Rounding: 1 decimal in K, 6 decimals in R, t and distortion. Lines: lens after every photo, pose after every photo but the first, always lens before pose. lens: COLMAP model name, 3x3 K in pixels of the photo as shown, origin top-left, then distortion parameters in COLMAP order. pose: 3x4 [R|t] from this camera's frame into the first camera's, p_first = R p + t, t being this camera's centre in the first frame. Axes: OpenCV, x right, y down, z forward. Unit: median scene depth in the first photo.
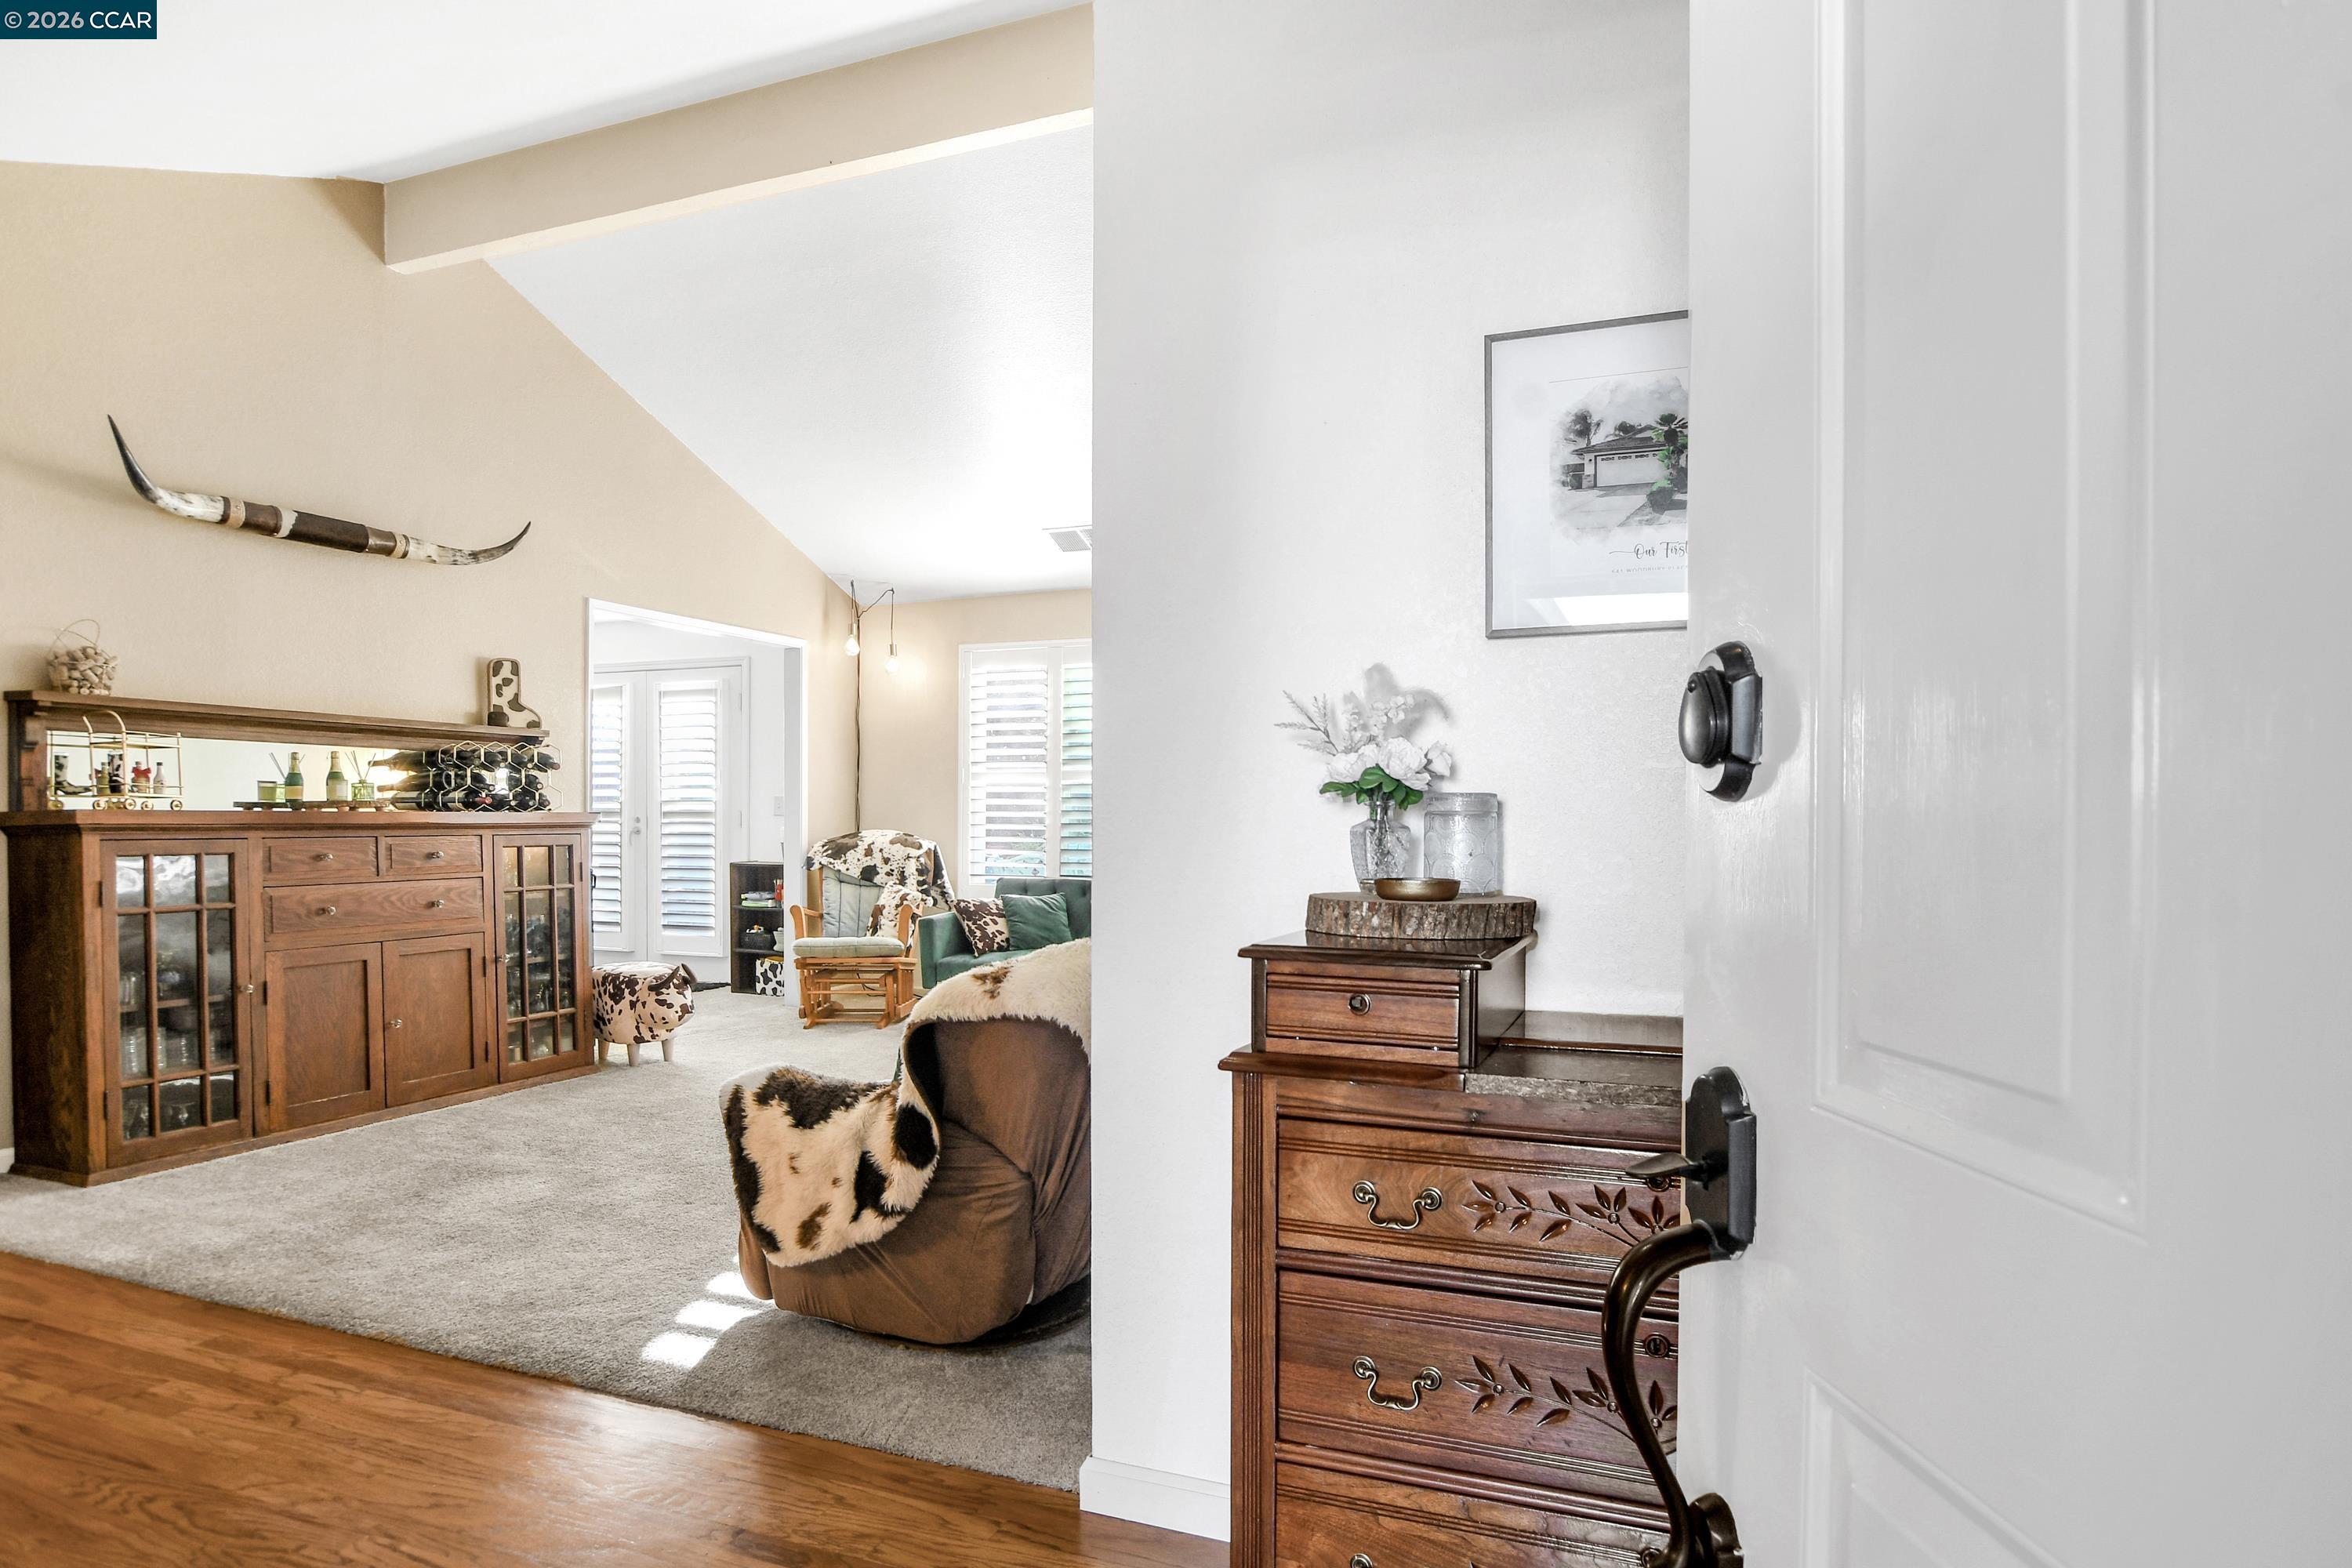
lens RADIAL K [[1332.0, 0, 1128.7], [0, 1332.0, 844.5], [0, 0, 1]] dist [-0.001689, 0.000273]
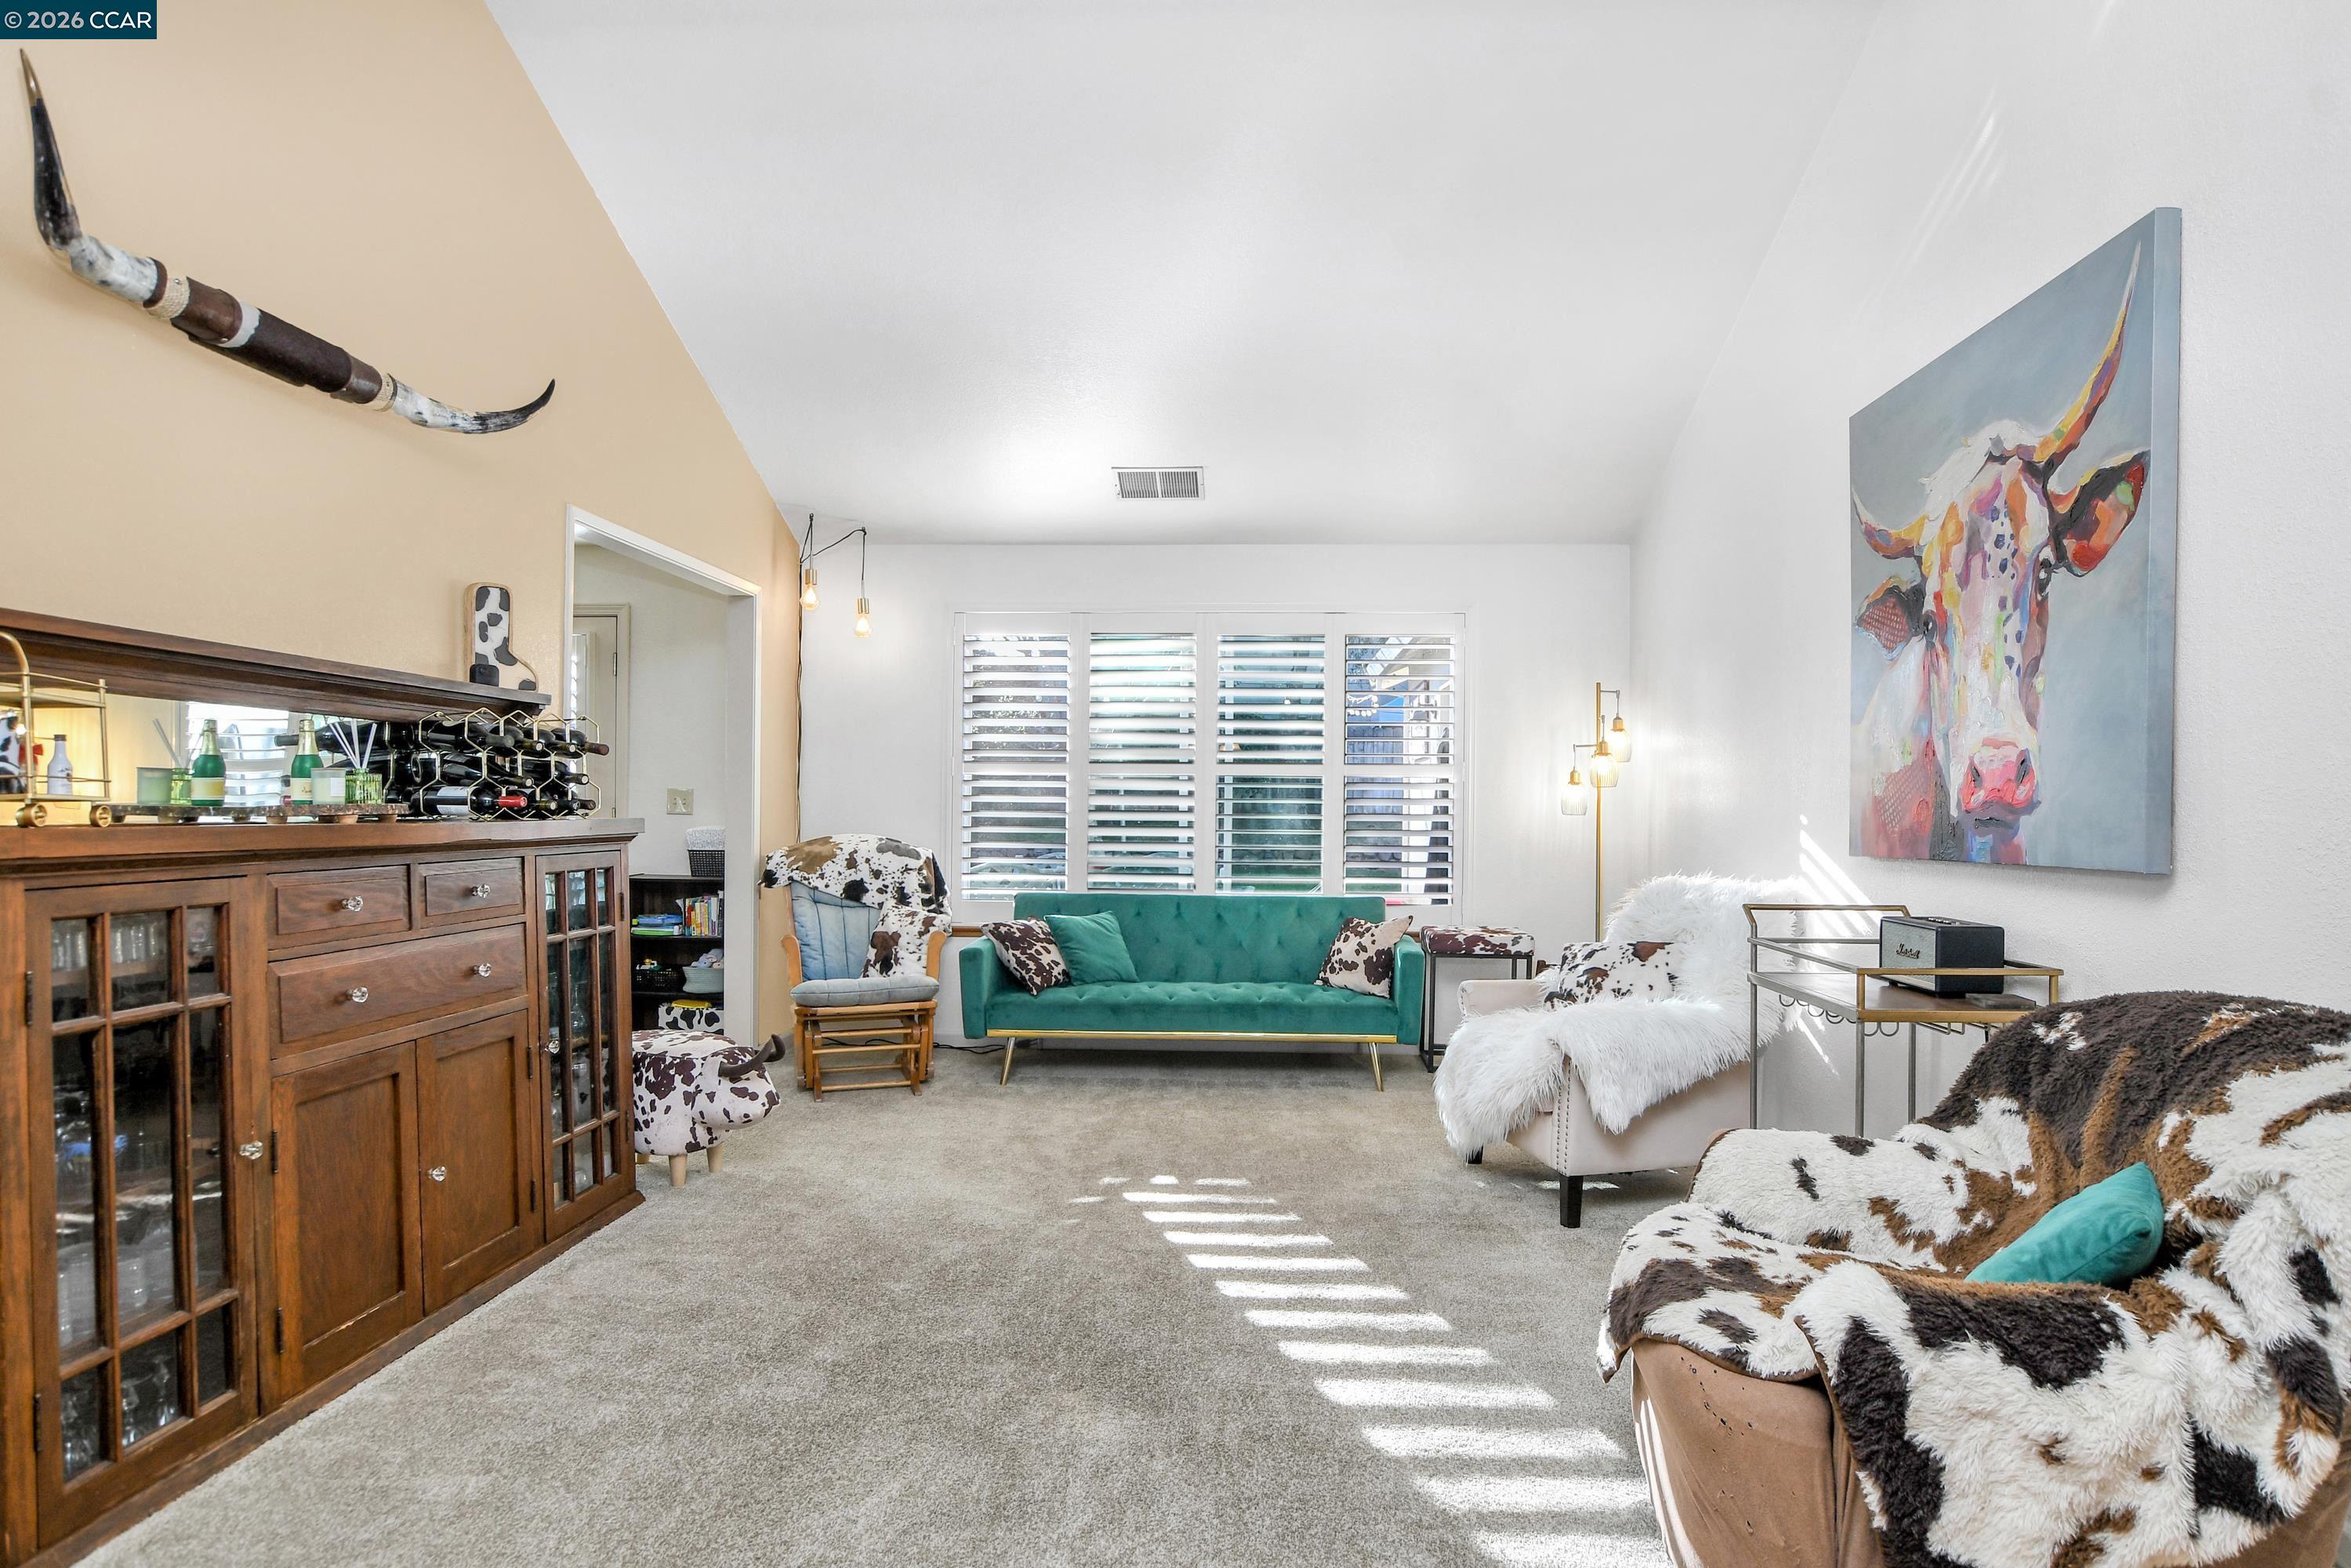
lens RADIAL K [[1332.6, 0, 1212.4], [0, 1332.6, 803.1], [0, 0, 1]] dist [-0.014860, -0.000486]
pose [[0.932360, 0.006933, 0.361465, -0.386906], [0.000491, 0.999791, -0.020443, -0.018511], [-0.361531, 0.019238, 0.932162, 0.272146]]
